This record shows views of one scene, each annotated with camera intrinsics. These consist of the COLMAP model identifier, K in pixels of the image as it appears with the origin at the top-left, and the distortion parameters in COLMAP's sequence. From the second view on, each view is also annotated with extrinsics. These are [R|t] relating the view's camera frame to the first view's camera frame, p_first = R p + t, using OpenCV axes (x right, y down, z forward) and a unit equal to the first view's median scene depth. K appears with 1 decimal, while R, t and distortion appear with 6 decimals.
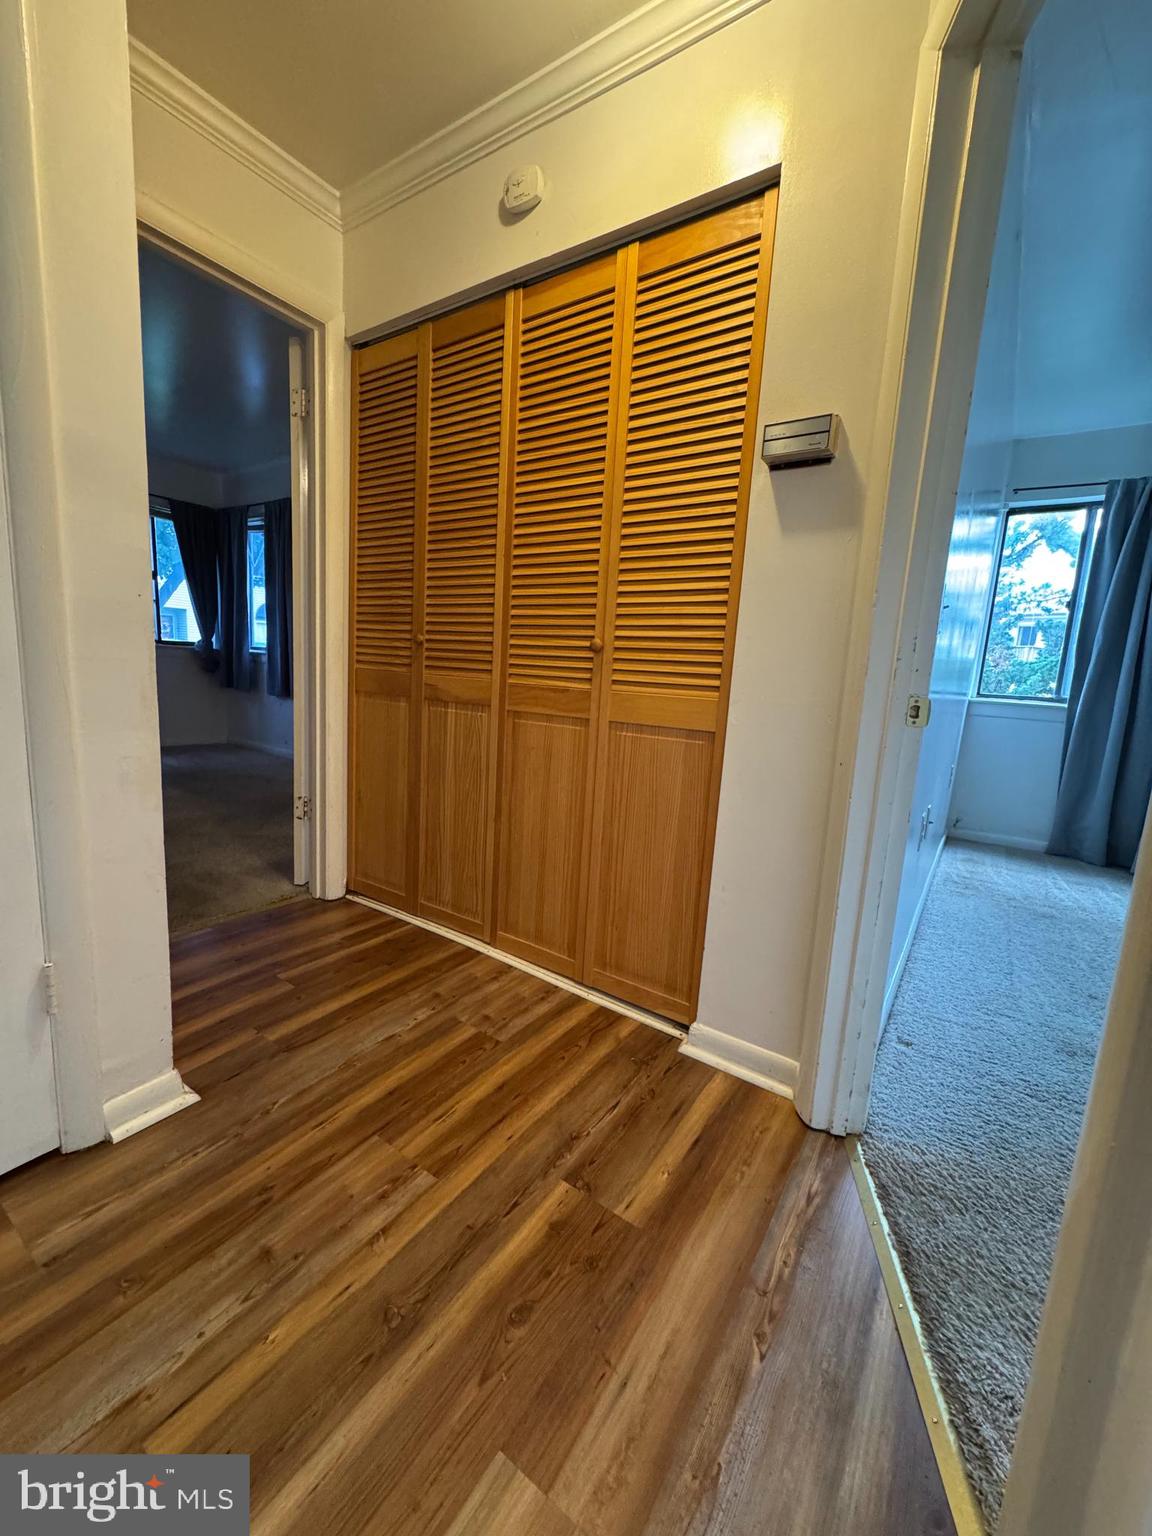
lens RADIAL K [[610.2, 0, 571.1], [0, 610.2, 765.3], [0, 0, 1]] dist [-0.004286, -0.000002]
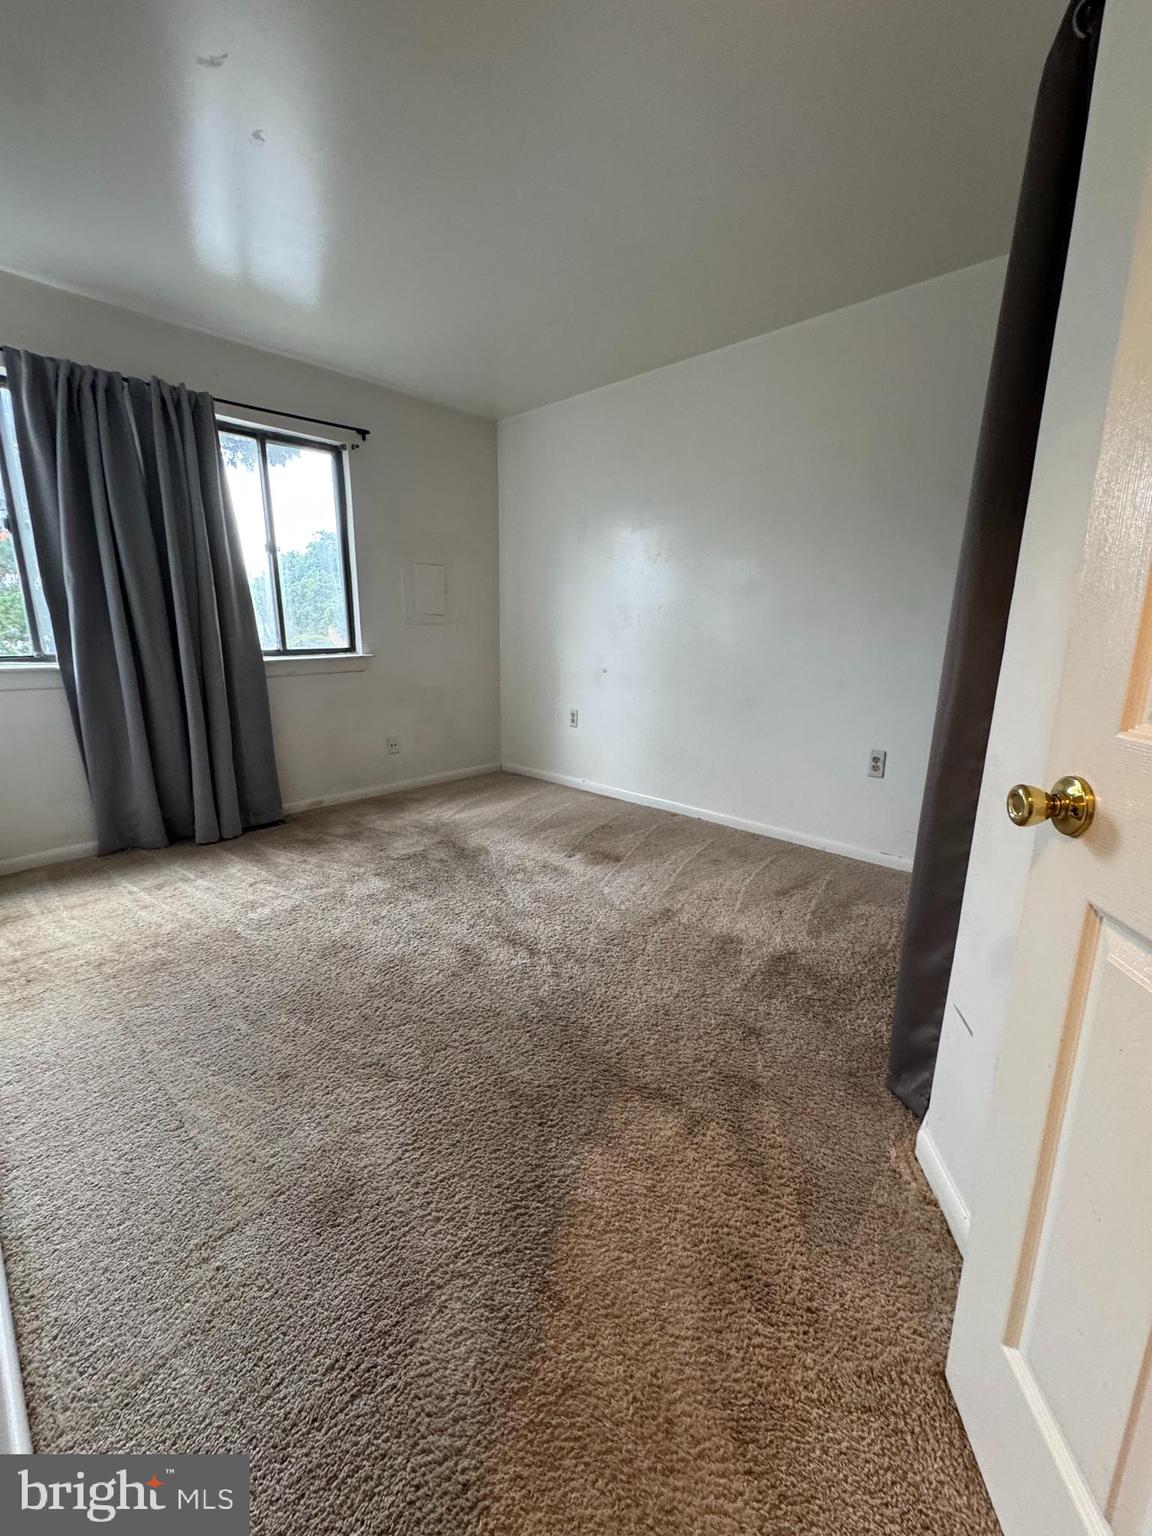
lens RADIAL K [[610.2, 0, 572.4], [0, 610.2, 767.3], [0, 0, 1]] dist [-0.004286, -0.000002]
pose [[0.148605, -0.272979, 0.950473, 0.188385], [0.160383, 0.955073, 0.249224, -0.073487], [-0.975804, 0.115404, 0.185710, 0.295672]]
